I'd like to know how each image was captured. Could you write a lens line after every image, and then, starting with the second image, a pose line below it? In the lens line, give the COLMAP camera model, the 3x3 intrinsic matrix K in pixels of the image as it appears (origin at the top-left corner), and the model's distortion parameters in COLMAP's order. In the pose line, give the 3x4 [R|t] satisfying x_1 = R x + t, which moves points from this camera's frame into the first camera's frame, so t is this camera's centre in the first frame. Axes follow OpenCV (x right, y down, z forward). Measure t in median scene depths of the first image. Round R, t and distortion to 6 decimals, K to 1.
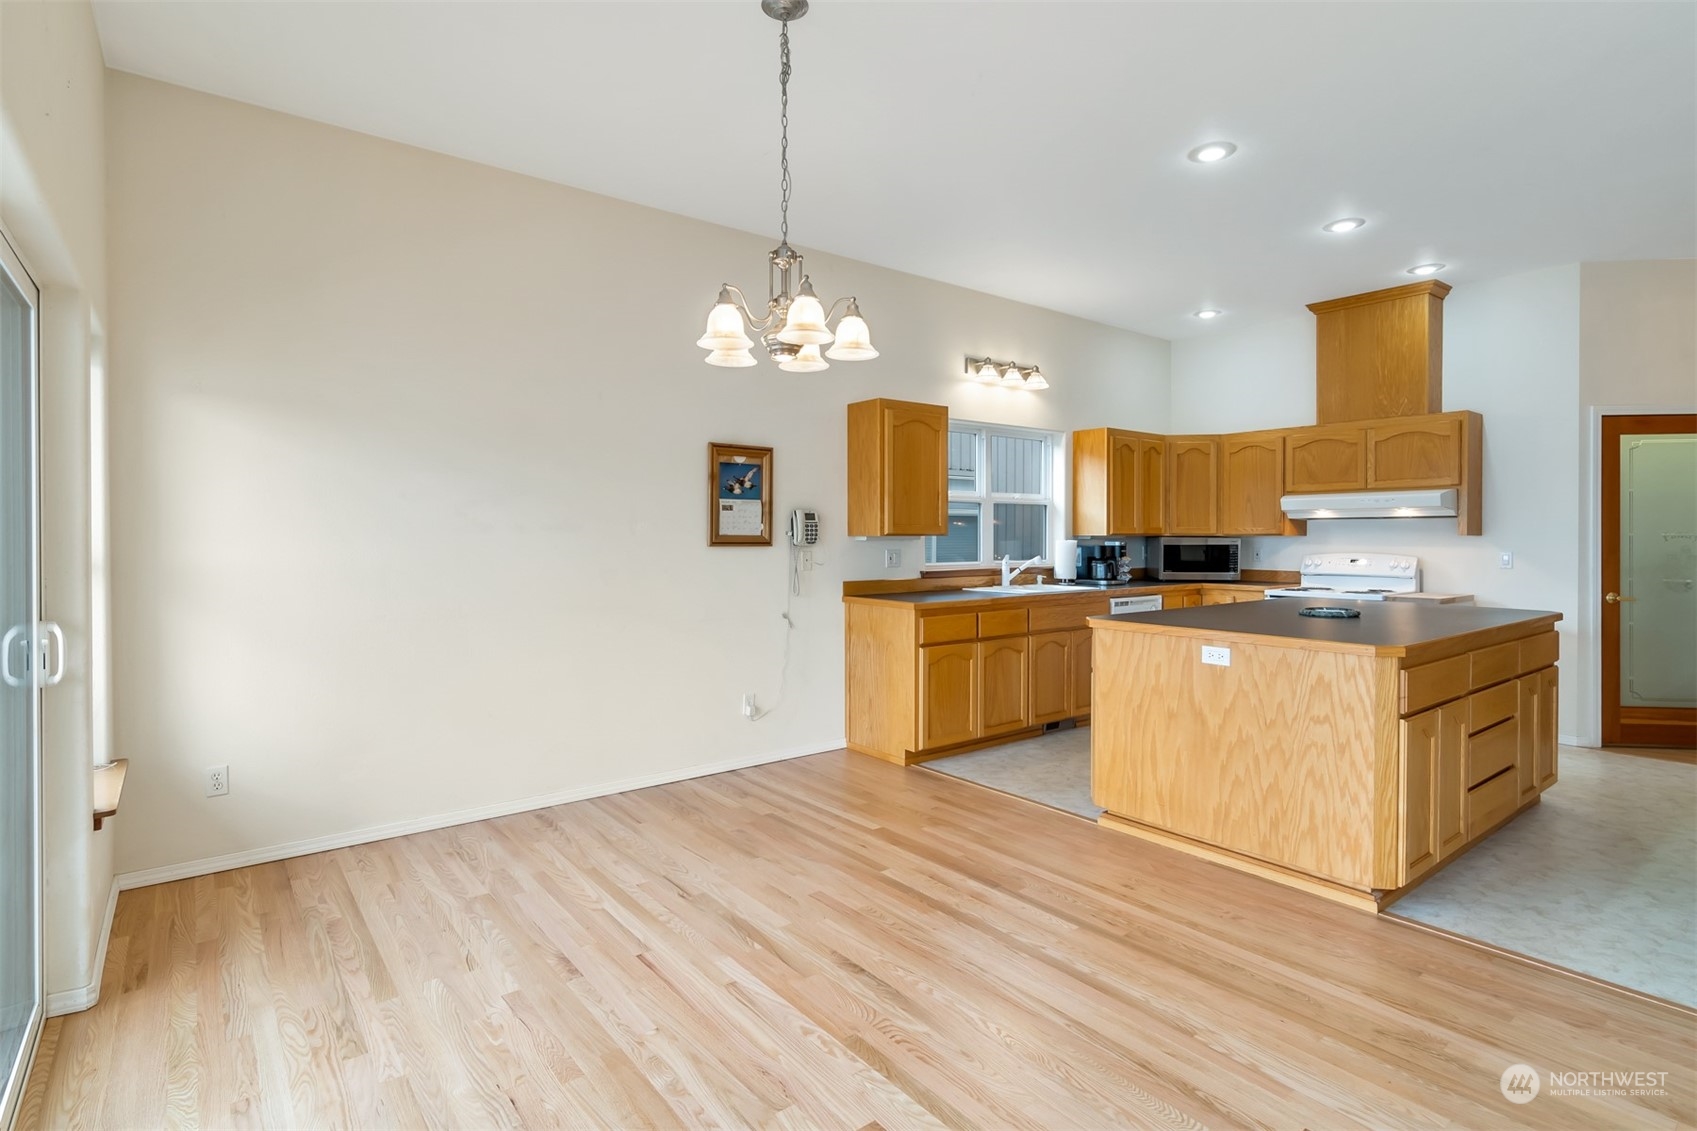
lens RADIAL K [[847.3, 0, 869.7], [0, 847.3, 538.4], [0, 0, 1]] dist [0.011090, -0.000719]
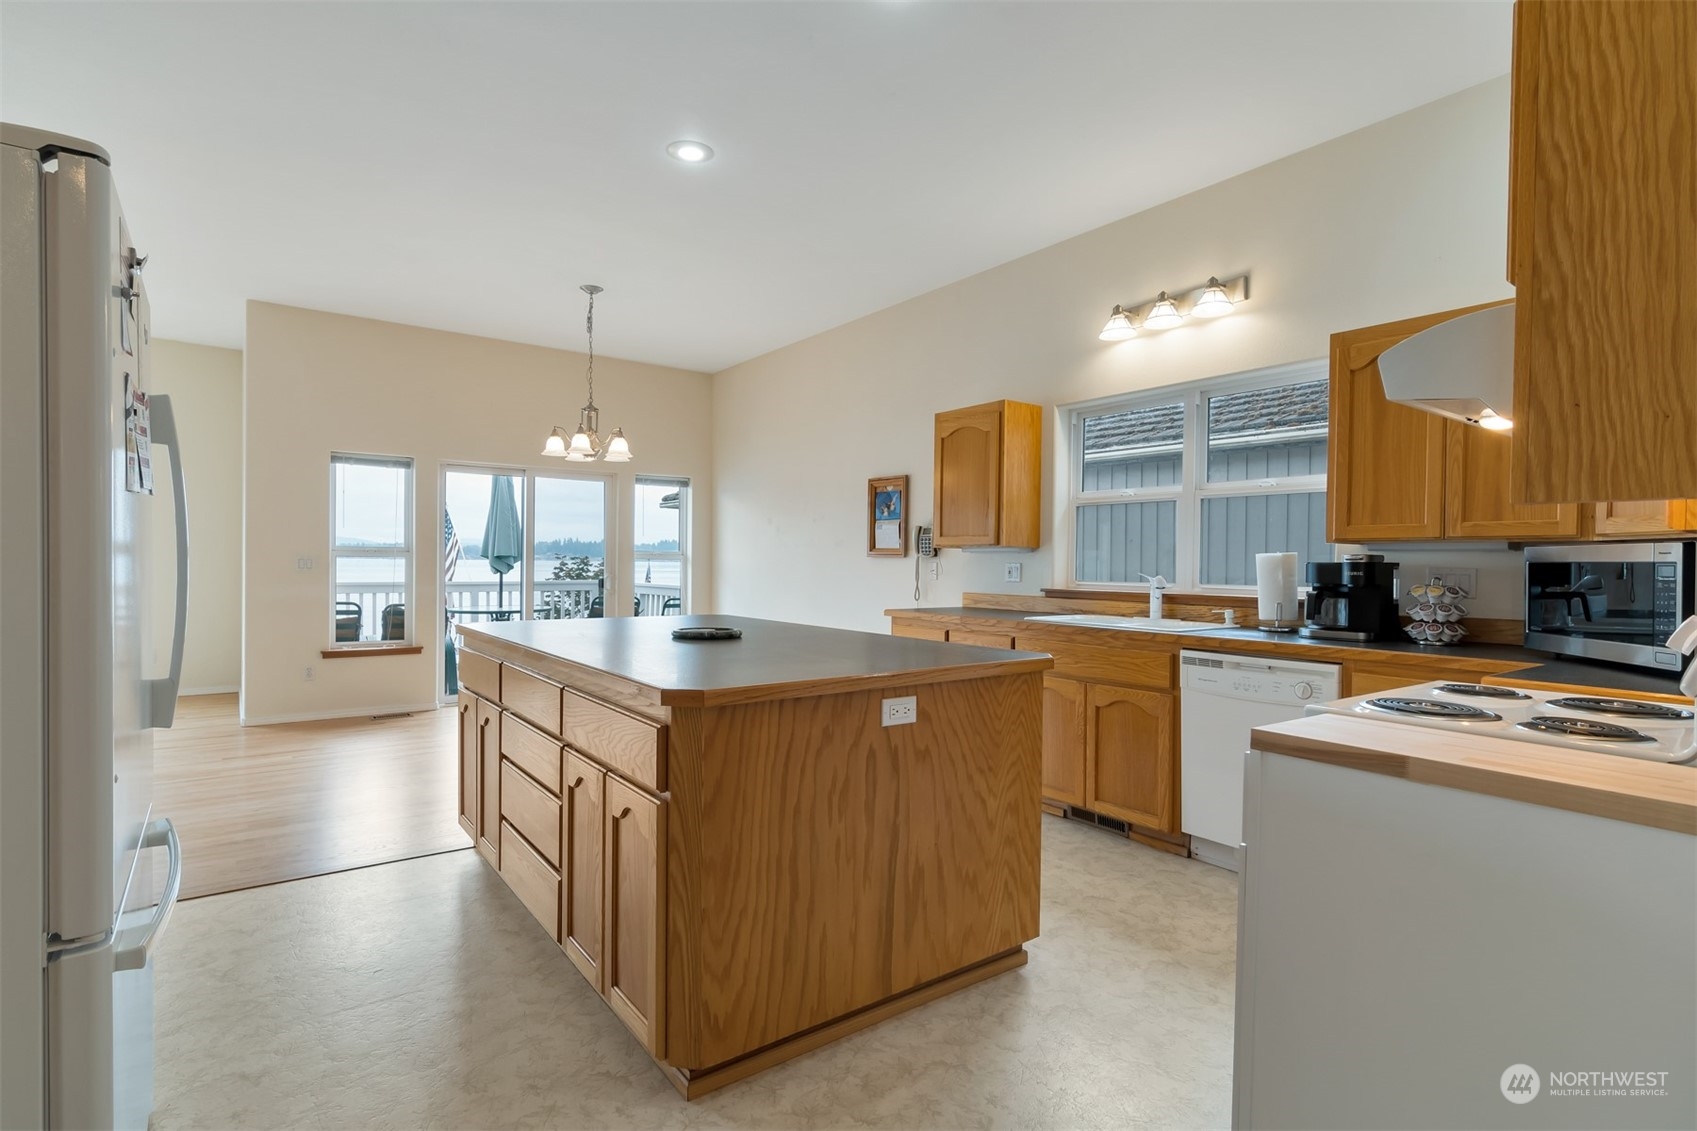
lens RADIAL K [[847.3, 0, 845.6], [0, 847.3, 565.0], [0, 0, 1]] dist [0.011090, -0.000719]
pose [[-0.032003, 0.004972, -0.999475, 0.869167], [-0.010022, 0.999936, 0.005295, 0.011093], [0.999438, 0.010186, -0.031951, 0.773224]]
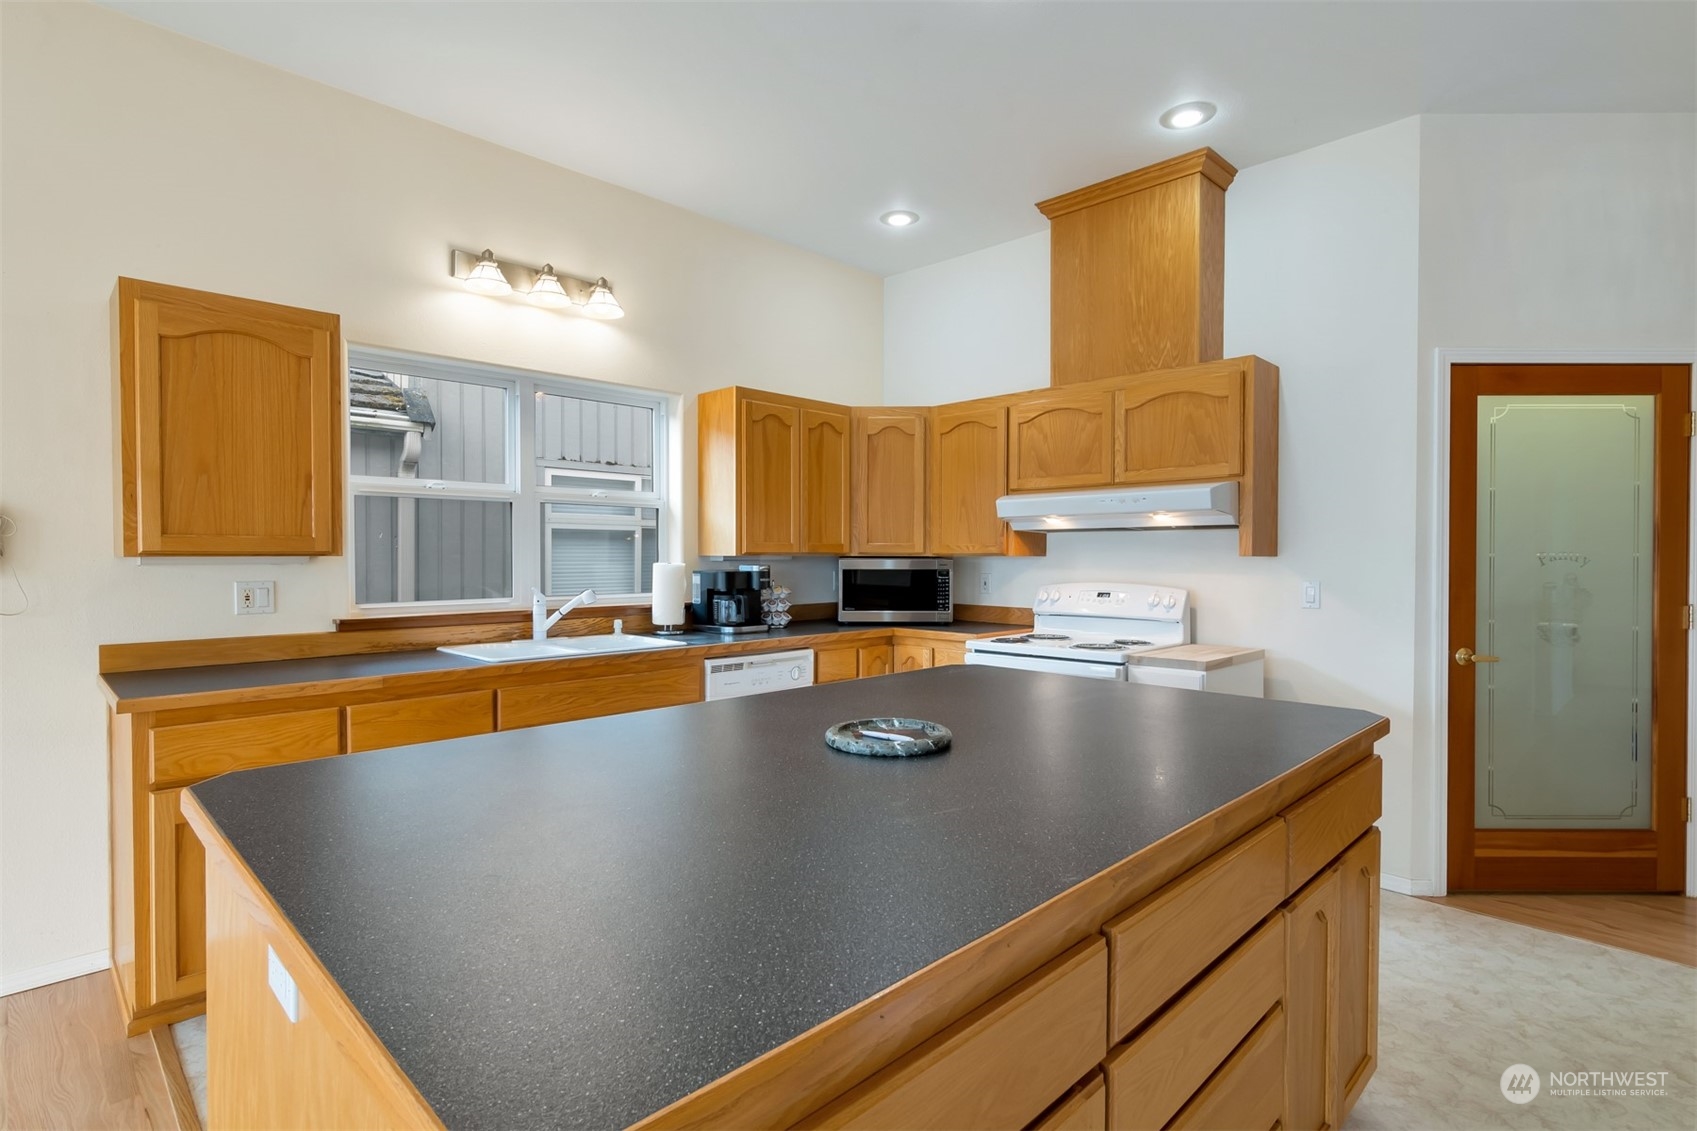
lens RADIAL K [[847.3, 0, 845.7], [0, 847.3, 567.6], [0, 0, 1]] dist [0.011090, -0.000719]
pose [[0.993973, -0.000784, 0.109621, 0.311114], [-0.000488, 0.999933, 0.011572, -0.001982], [-0.109622, -0.011556, 0.993906, 0.381479]]
